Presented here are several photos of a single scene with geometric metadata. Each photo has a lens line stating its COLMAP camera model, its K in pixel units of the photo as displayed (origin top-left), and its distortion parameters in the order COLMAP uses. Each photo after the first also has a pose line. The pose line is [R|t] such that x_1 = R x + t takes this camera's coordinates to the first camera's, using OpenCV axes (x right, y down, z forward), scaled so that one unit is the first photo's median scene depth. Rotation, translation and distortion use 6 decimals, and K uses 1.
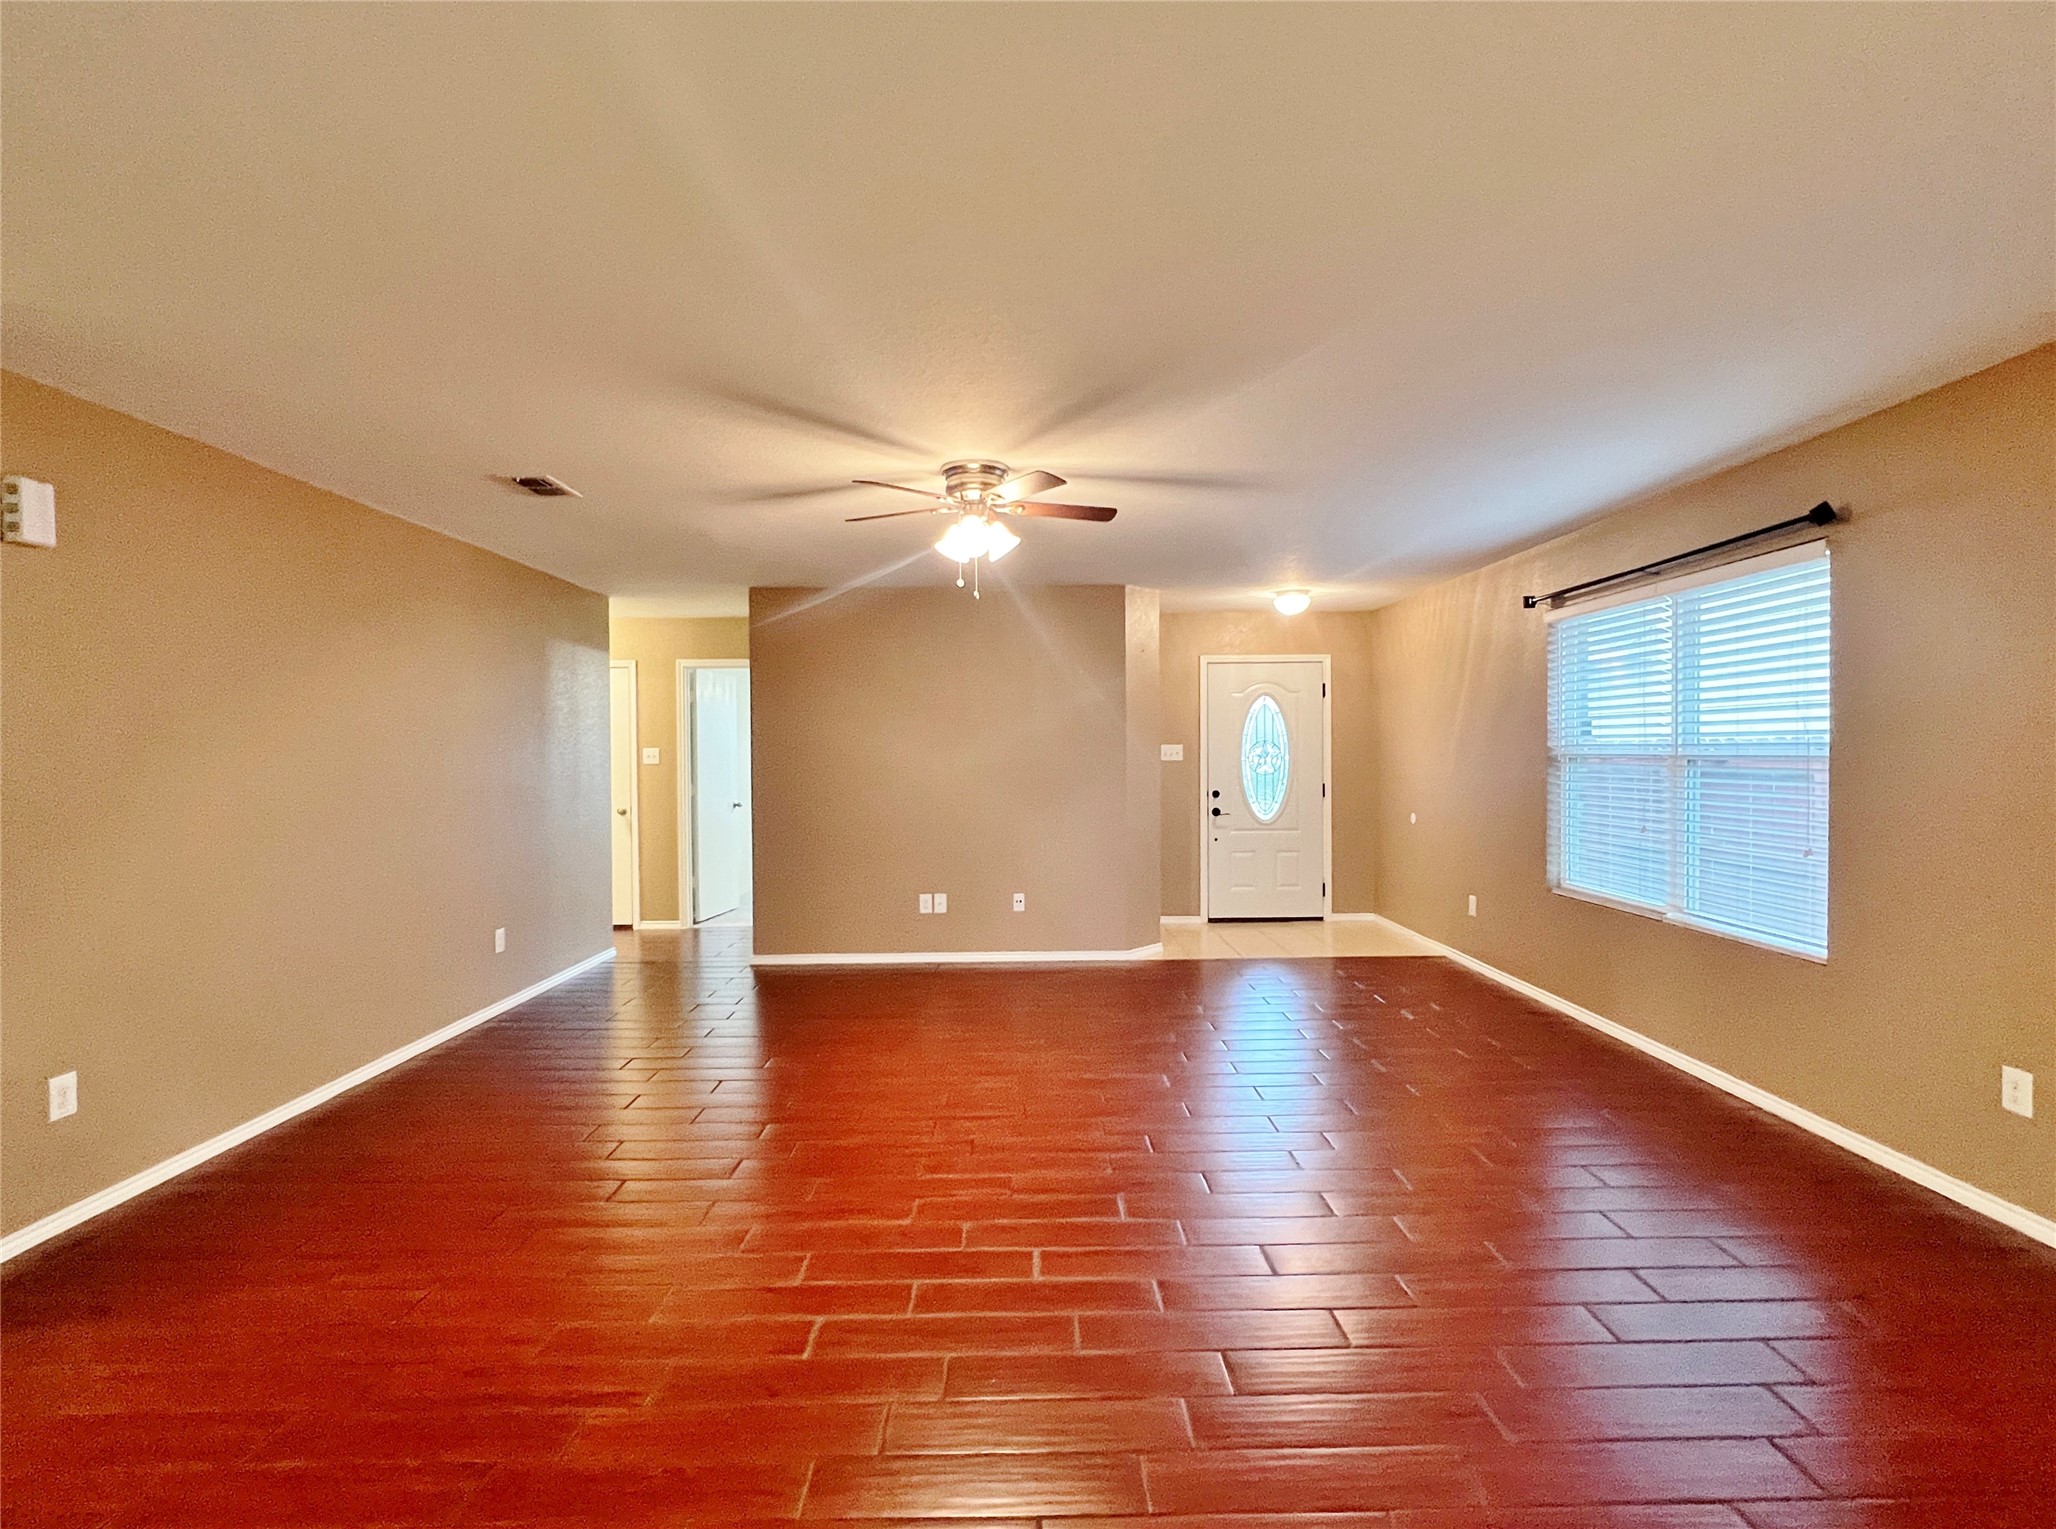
lens RADIAL K [[969.8, 0, 1028.0], [0, 969.8, 764.5], [0, 0, 1]] dist [0.000857, -0.000385]
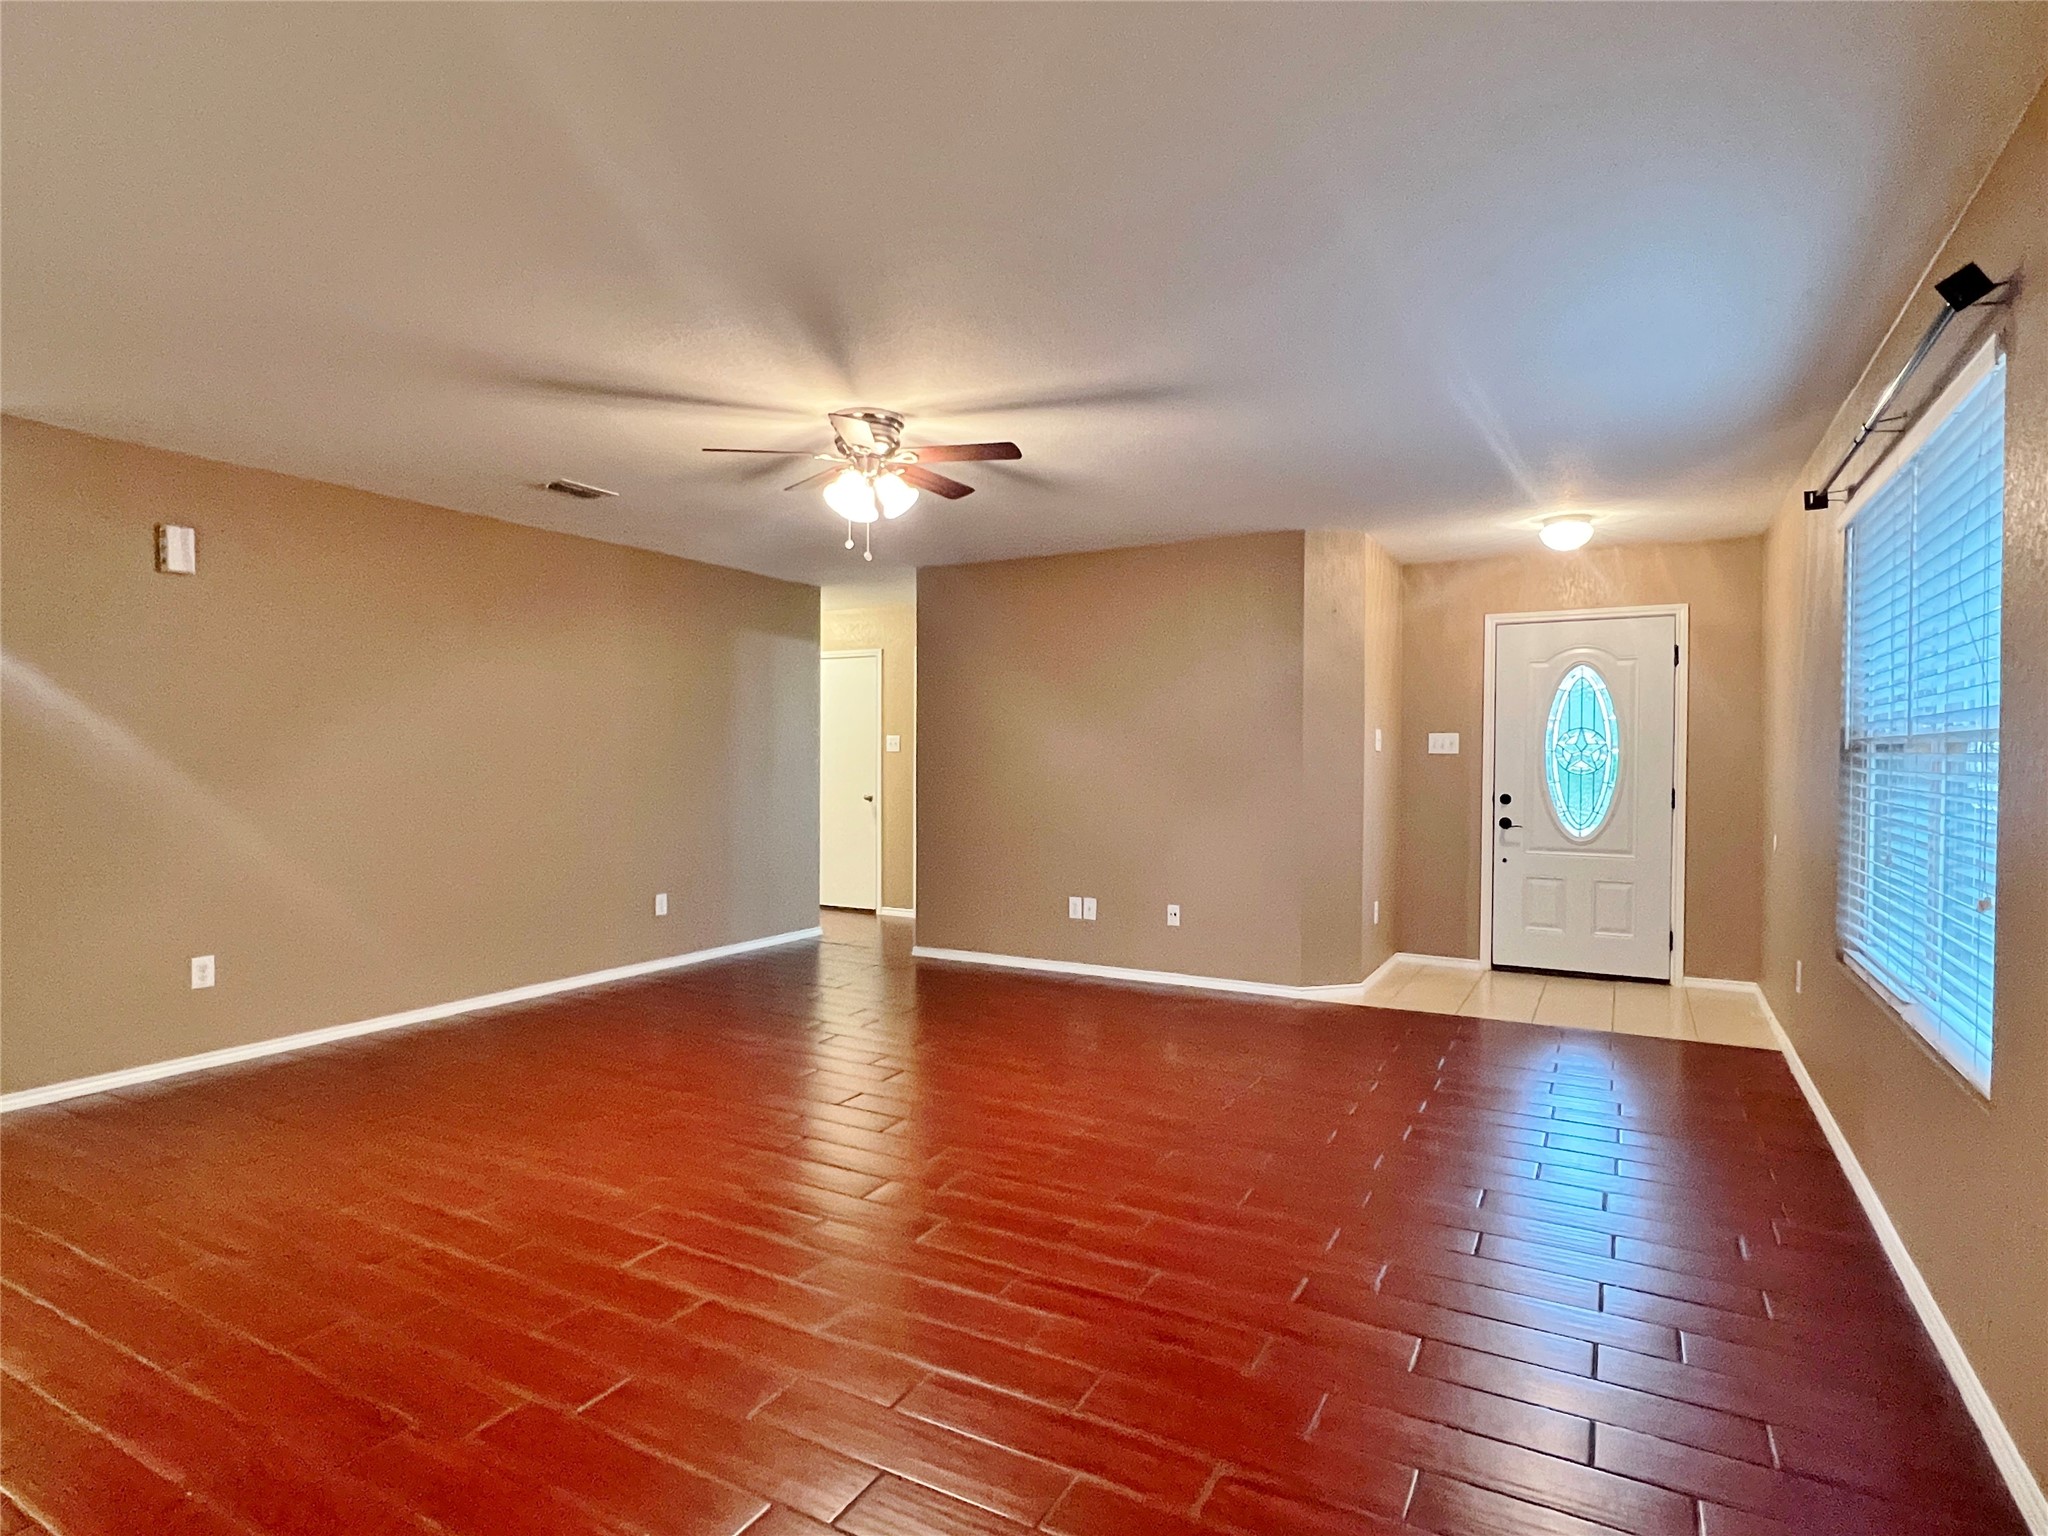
lens RADIAL K [[1092.6, 0, 1024.0], [0, 1092.6, 768.0], [0, 0, 1]] dist [-0.000970, -0.000300]
pose [[0.867765, 0.017570, -0.496663, 0.330383], [-0.017578, 0.999835, 0.004657, 0.010492], [0.496663, 0.004689, 0.867931, 0.098394]]
